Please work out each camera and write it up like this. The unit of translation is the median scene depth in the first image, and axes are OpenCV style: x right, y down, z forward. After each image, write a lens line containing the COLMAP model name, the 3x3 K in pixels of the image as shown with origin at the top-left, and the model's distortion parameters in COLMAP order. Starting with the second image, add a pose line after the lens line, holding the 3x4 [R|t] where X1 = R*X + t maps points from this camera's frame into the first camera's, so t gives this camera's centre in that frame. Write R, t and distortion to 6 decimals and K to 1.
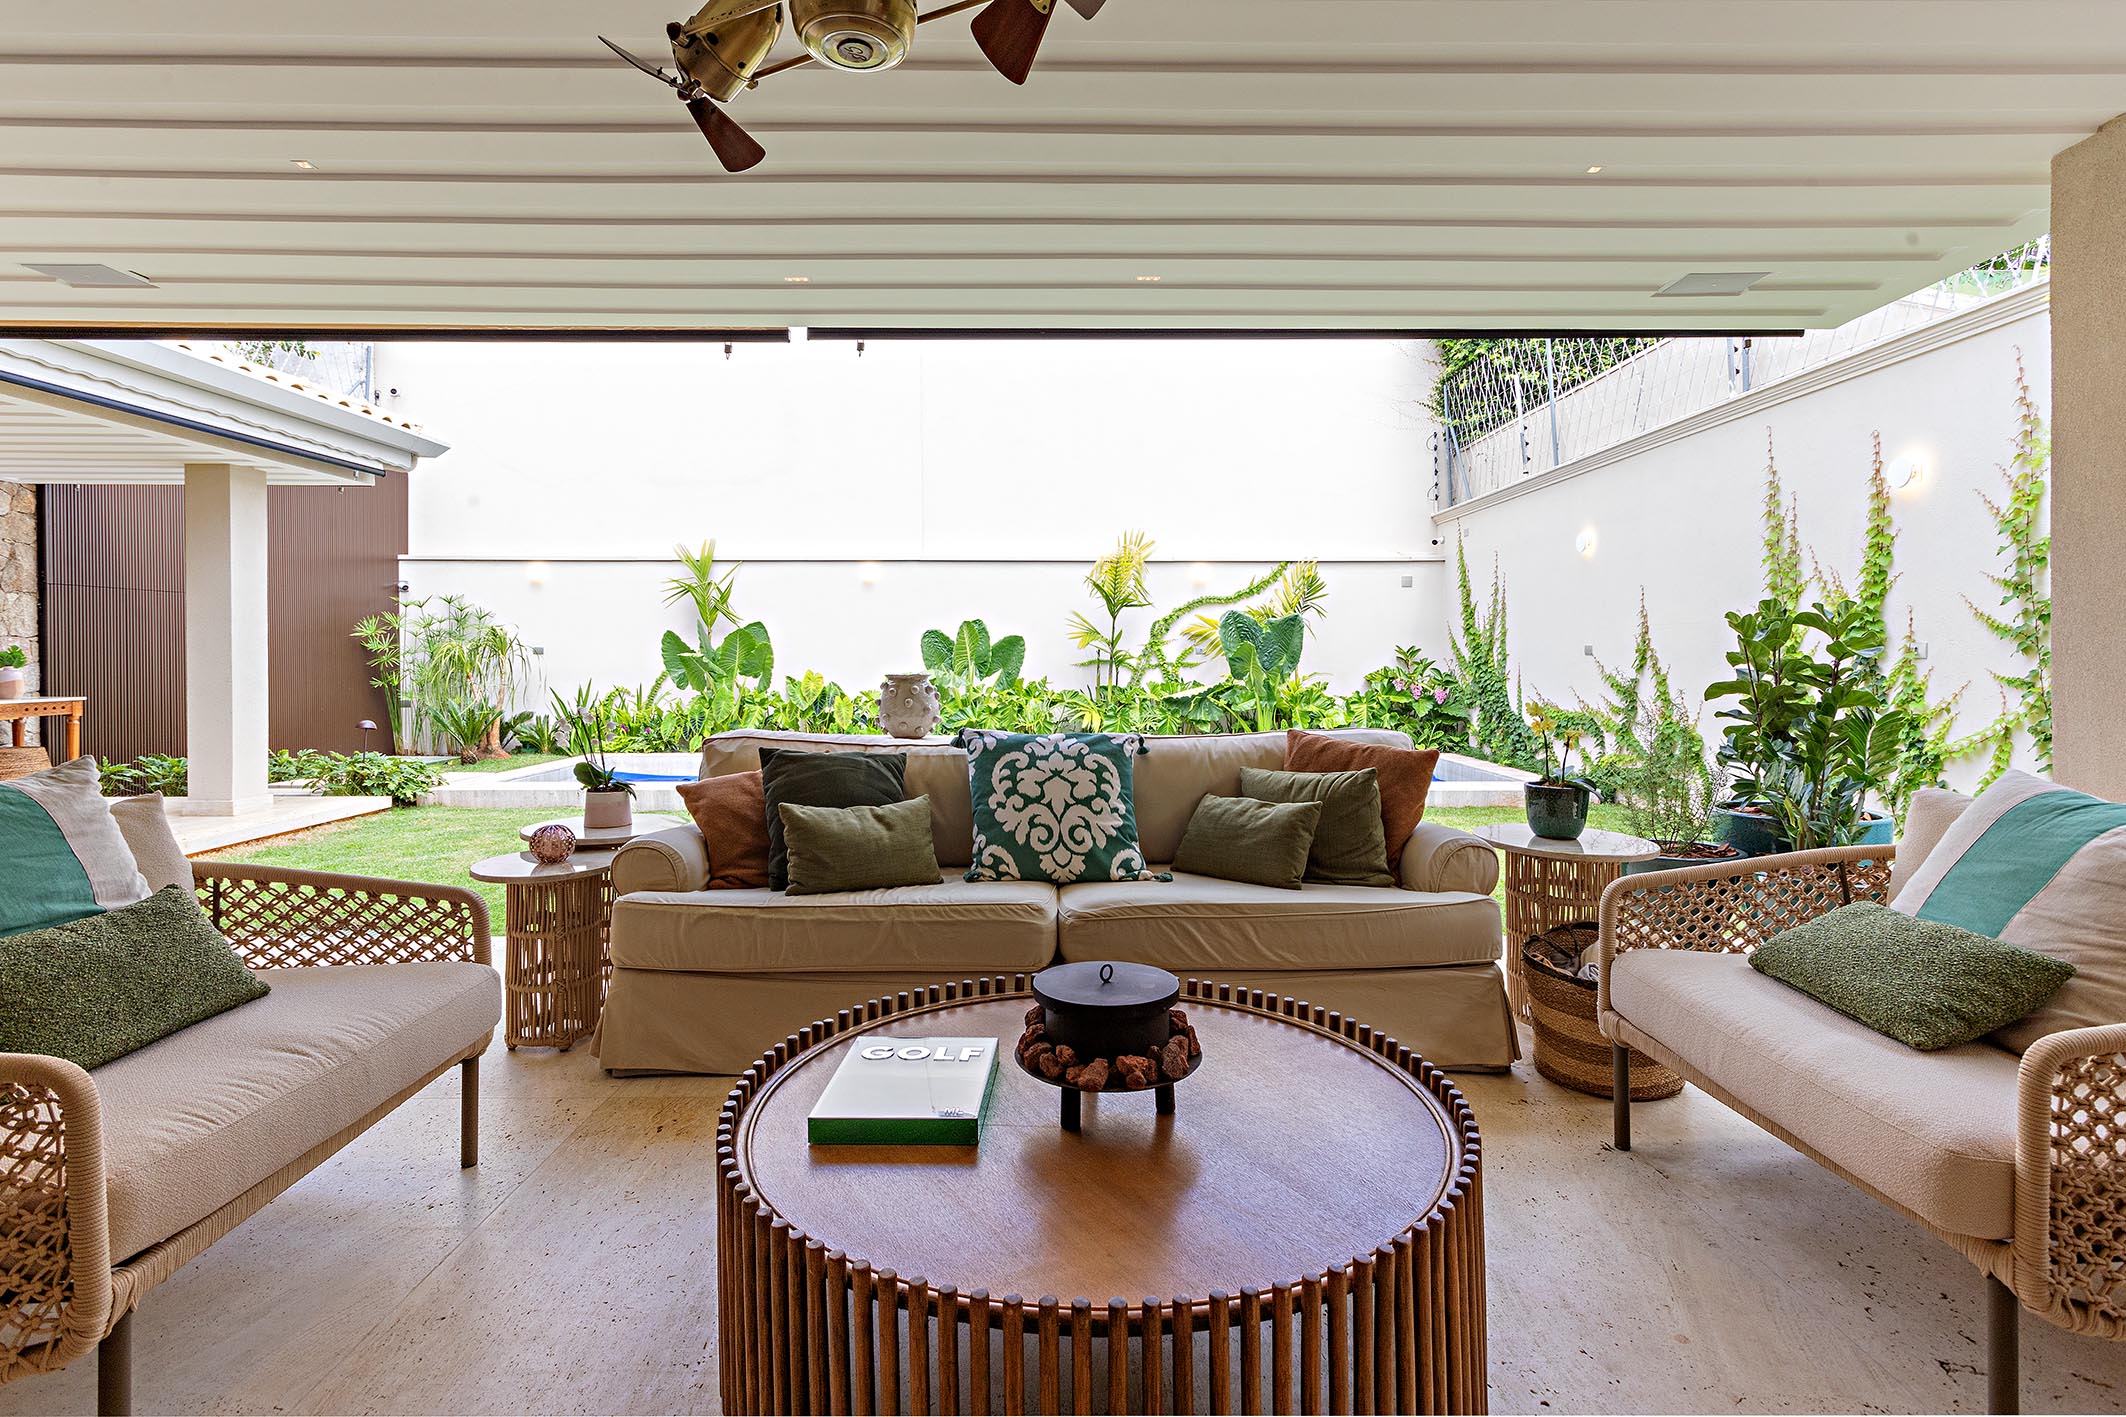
lens RADIAL K [[1057.1, 0, 1101.9], [0, 1057.1, 659.7], [0, 0, 1]] dist [0.004868, 0.000679]
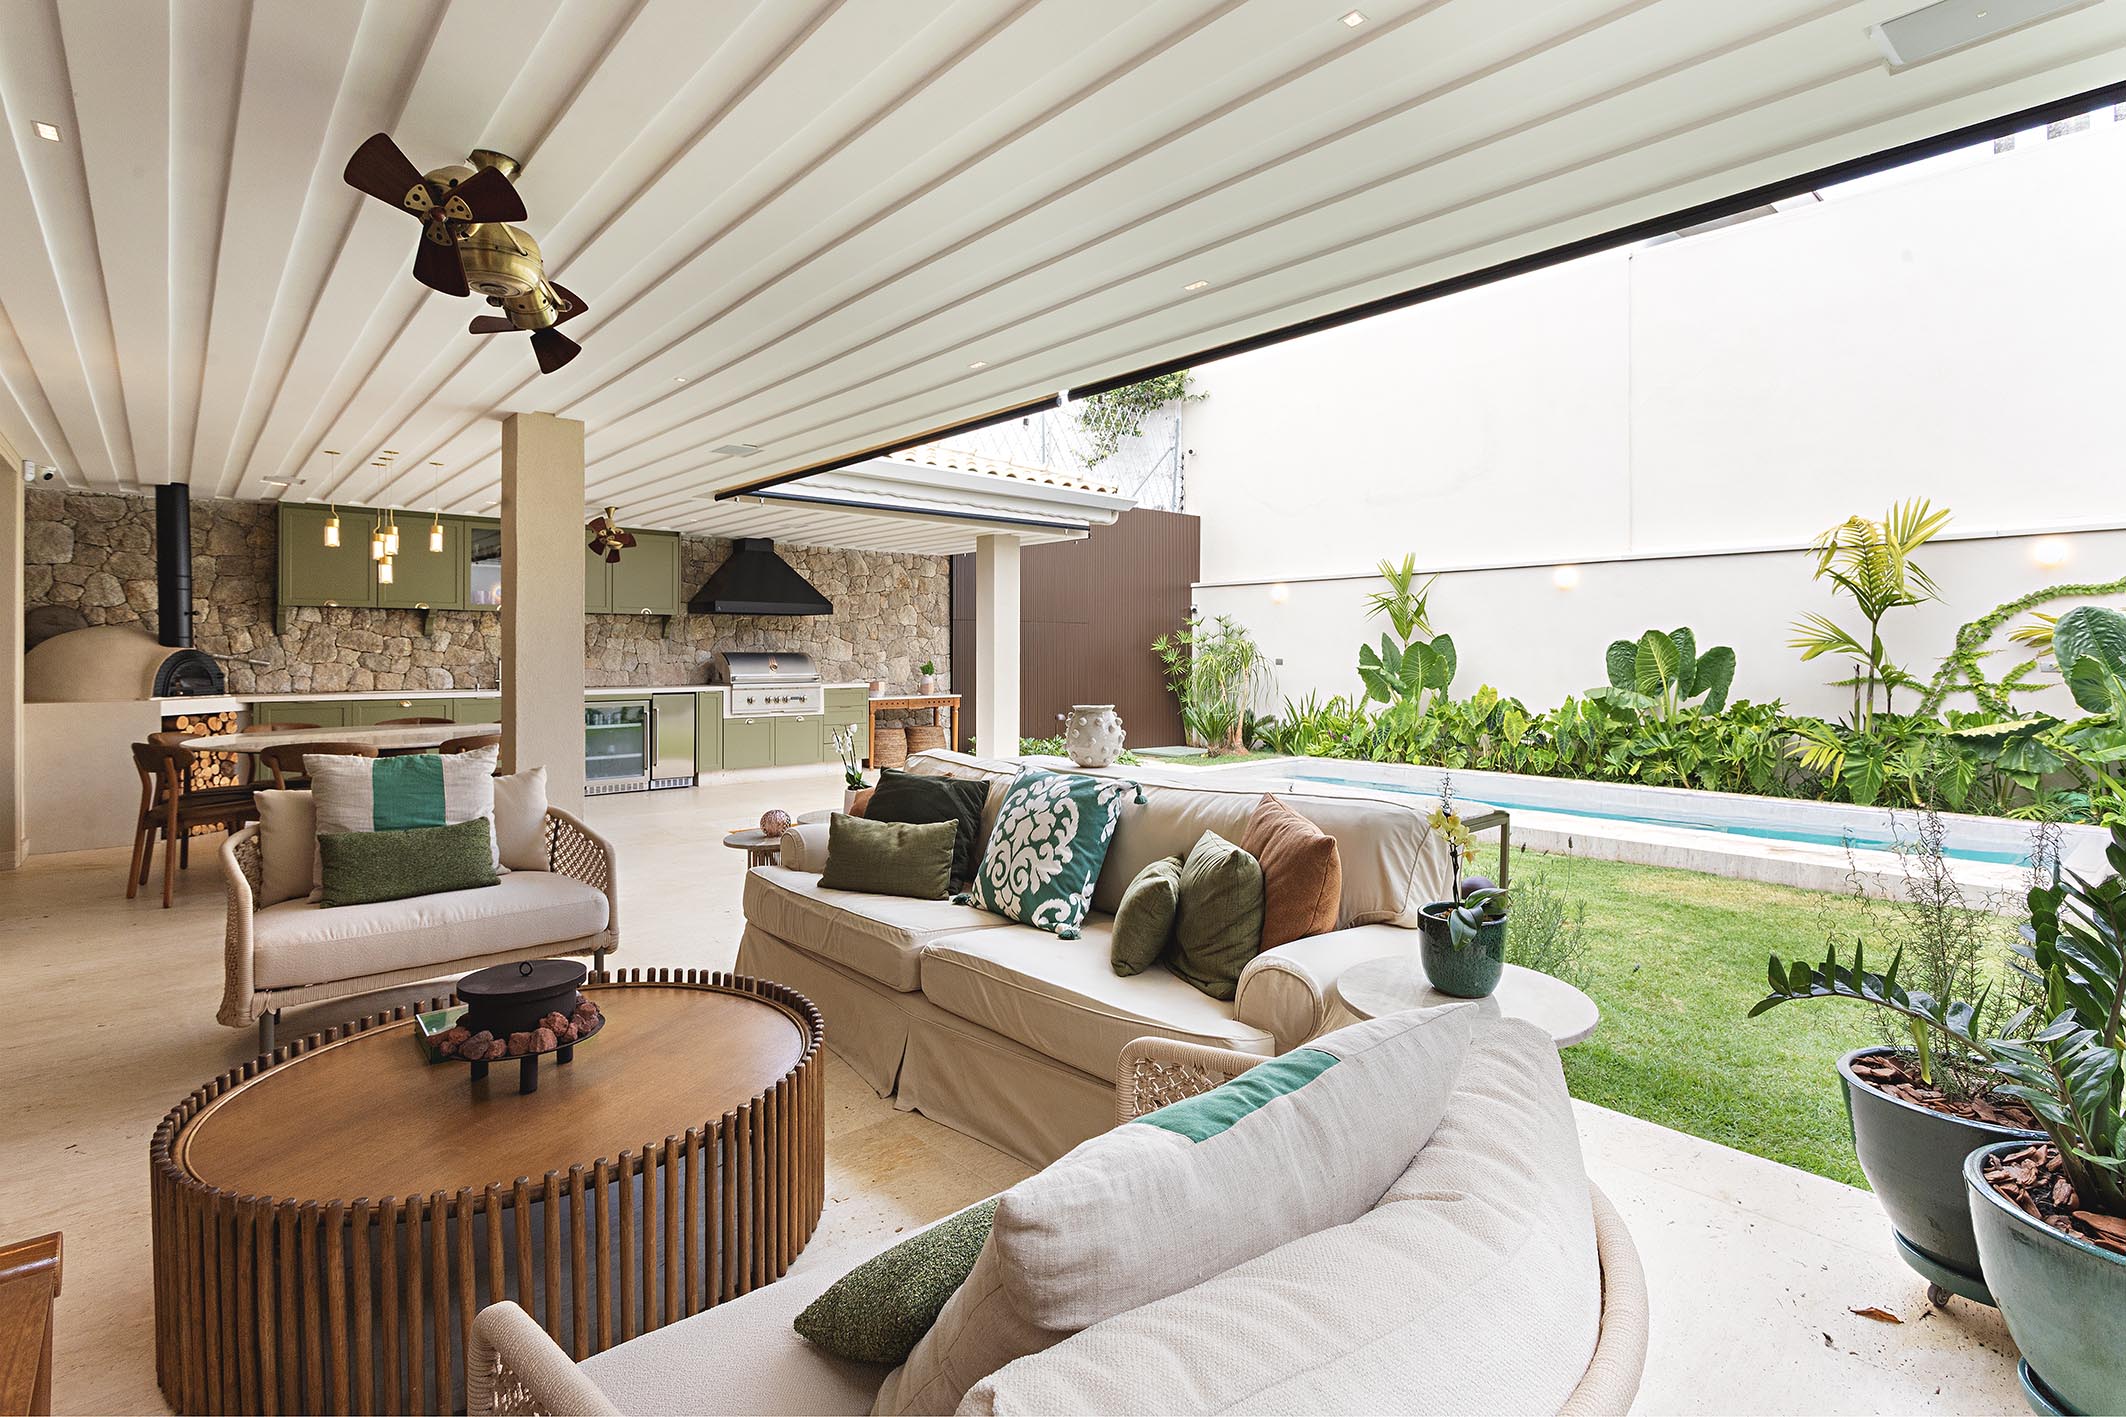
lens RADIAL K [[1075.6, 0, 1113.7], [0, 1075.6, 659.9], [0, 0, 1]] dist [0.003185, 0.000808]
pose [[0.663156, 0.003371, -0.748473, 0.300061], [-0.003865, 0.999992, 0.001079, -0.015990], [0.748471, 0.002177, 0.663164, 0.142404]]
